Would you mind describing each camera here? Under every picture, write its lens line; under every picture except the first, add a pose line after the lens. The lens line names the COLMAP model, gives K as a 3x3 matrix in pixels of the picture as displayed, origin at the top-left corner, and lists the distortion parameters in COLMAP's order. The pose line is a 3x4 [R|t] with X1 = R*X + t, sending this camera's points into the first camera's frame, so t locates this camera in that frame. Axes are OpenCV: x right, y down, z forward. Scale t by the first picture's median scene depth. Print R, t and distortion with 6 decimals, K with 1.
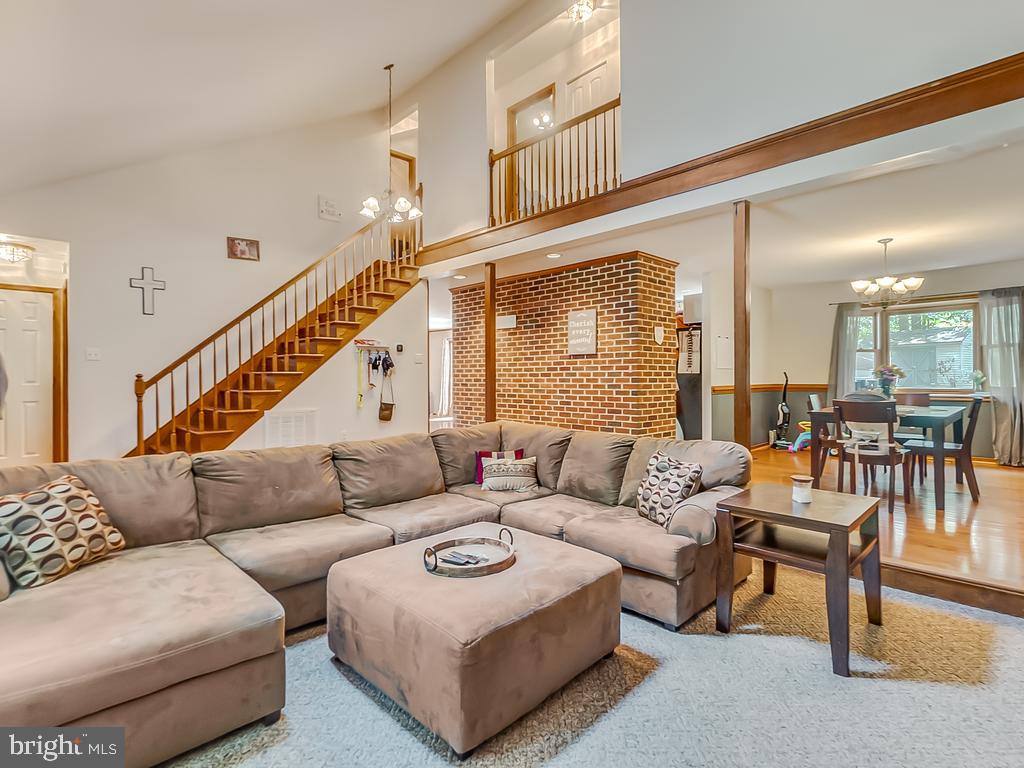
lens RADIAL K [[505.9, 0, 505.1], [0, 505.9, 382.8], [0, 0, 1]] dist [0.003711, 0.001369]
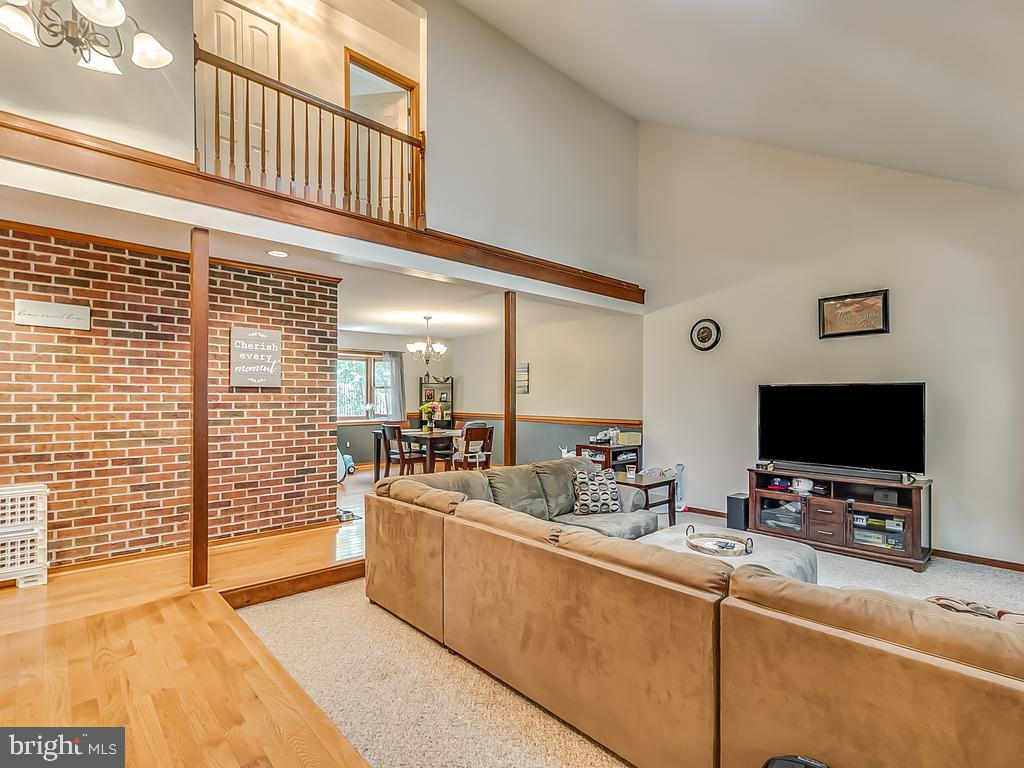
lens RADIAL K [[505.9, 0, 502.5], [0, 505.9, 389.4], [0, 0, 1]] dist [0.003711, 0.001369]
pose [[0.031710, 0.018033, 0.999334, -0.589700], [0.009596, 0.999786, -0.018345, -0.035293], [-0.999451, 0.010171, 0.031530, 0.614005]]
